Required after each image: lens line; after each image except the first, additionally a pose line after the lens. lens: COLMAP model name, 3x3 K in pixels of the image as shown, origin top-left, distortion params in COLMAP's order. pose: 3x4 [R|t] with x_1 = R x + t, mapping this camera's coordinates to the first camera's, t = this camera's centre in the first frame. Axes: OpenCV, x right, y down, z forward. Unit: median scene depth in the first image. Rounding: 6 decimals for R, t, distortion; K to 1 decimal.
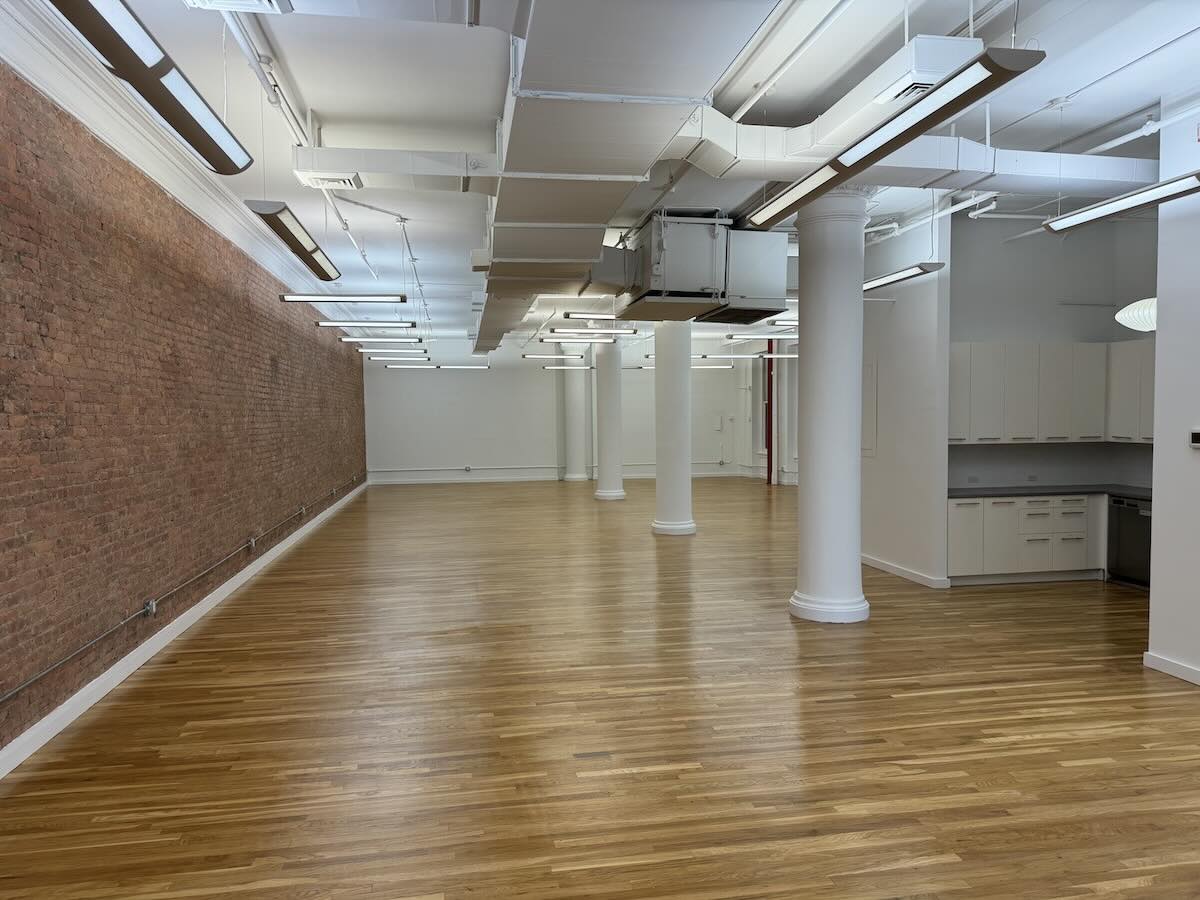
lens RADIAL K [[834.4, 0, 600.0], [0, 834.4, 450.0], [0, 0, 1]] dist [0.034545, -0.001527]
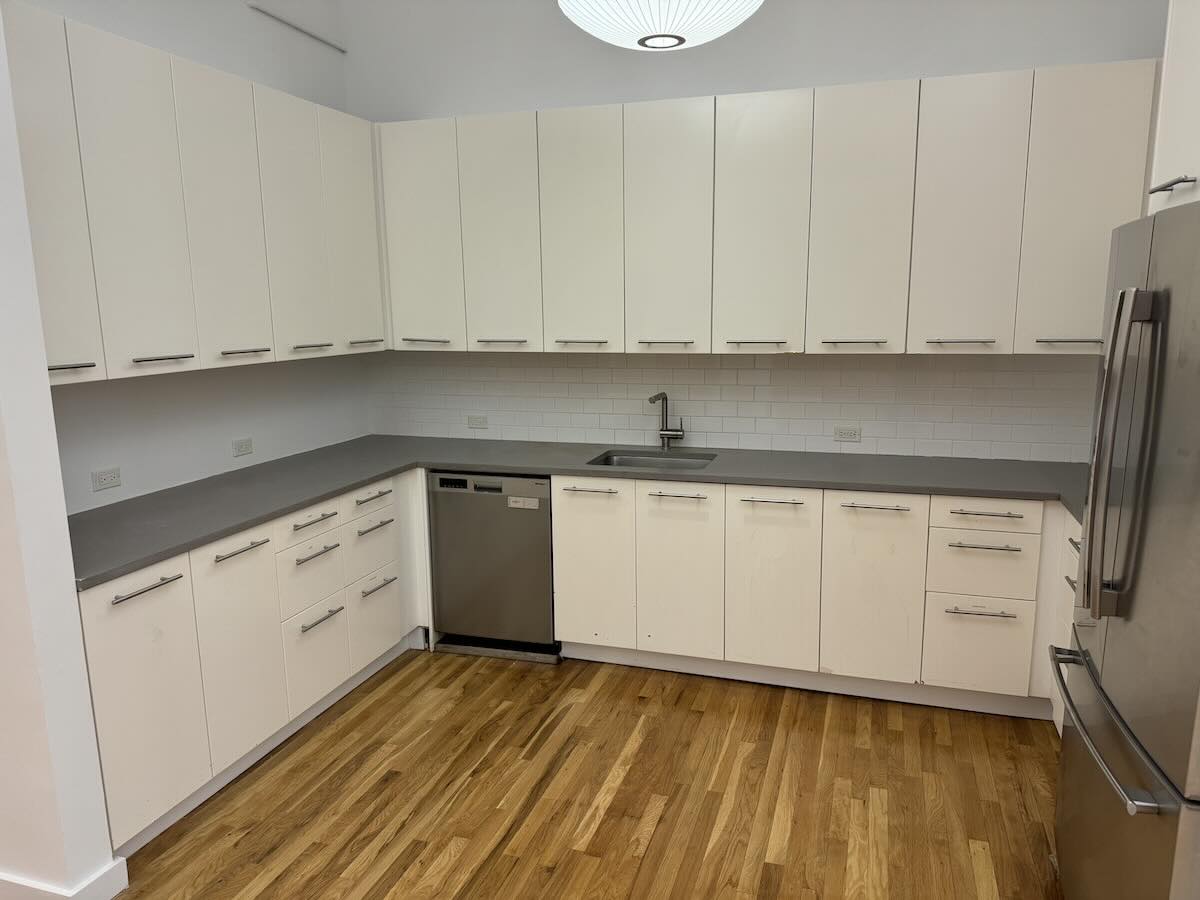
lens RADIAL K [[834.4, 0, 600.0], [0, 834.4, 450.0], [0, 0, 1]] dist [0.034545, -0.001527]
pose [[0.456818, -0.149464, 0.876914, 0.275802], [0.049996, 0.988539, 0.142445, -0.017467], [-0.888154, -0.021229, 0.459055, 0.773524]]
